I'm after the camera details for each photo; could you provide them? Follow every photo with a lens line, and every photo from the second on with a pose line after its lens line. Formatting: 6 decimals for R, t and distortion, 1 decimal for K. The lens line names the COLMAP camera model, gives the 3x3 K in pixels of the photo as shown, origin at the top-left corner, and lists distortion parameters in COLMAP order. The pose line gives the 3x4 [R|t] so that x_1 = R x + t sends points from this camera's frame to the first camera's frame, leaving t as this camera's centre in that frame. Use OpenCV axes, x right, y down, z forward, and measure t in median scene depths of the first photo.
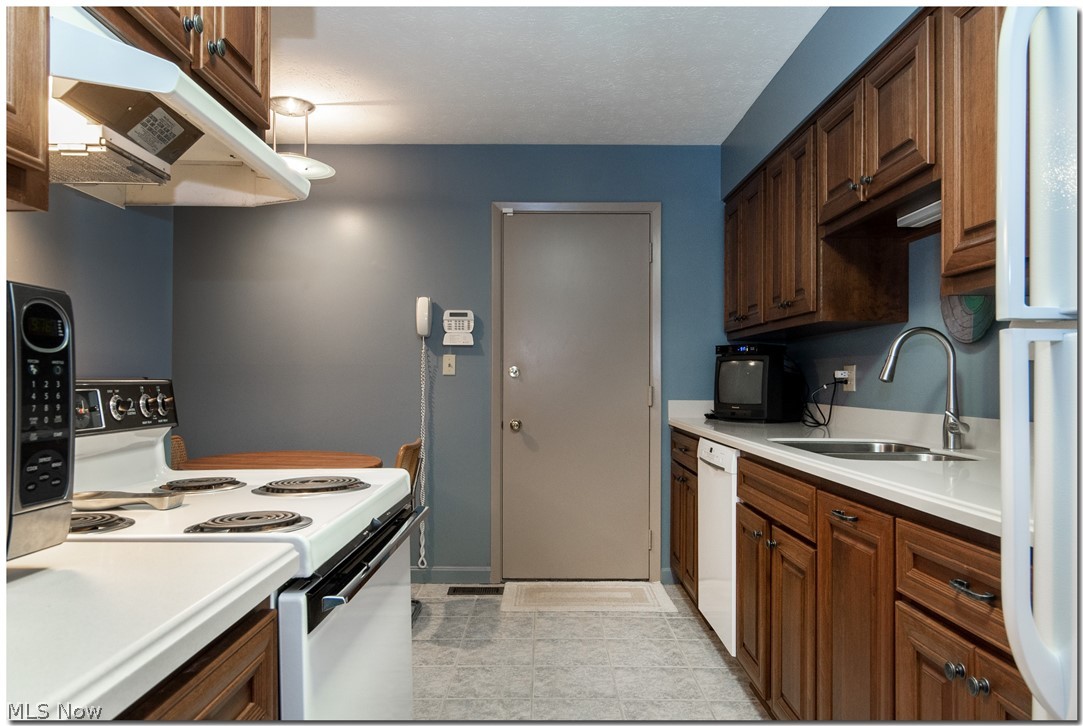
lens RADIAL K [[750.7, 0, 539.8], [0, 750.7, 370.5], [0, 0, 1]] dist [0.003704, 0.000178]
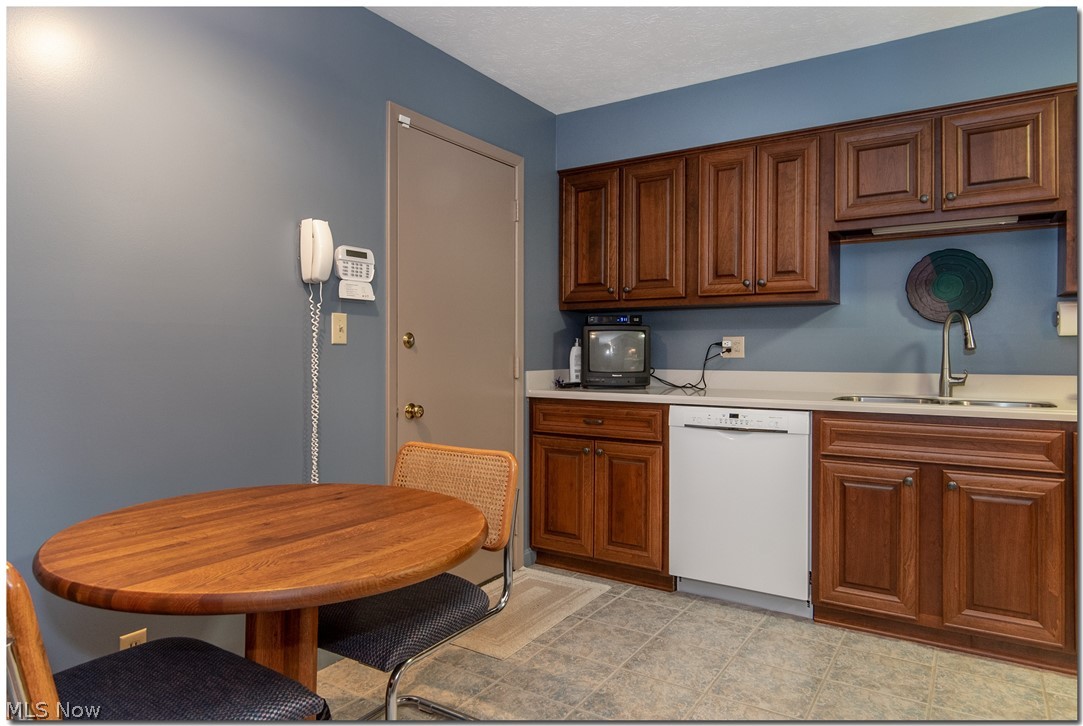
lens RADIAL K [[671.7, 0, 534.6], [0, 671.7, 340.6], [0, 0, 1]] dist [0.020739, 0.001553]
pose [[0.536244, 0.005386, 0.844046, -0.600245], [-0.007960, 0.999967, -0.001324, 0.002980], [-0.844025, -0.006008, 0.536270, 0.608378]]
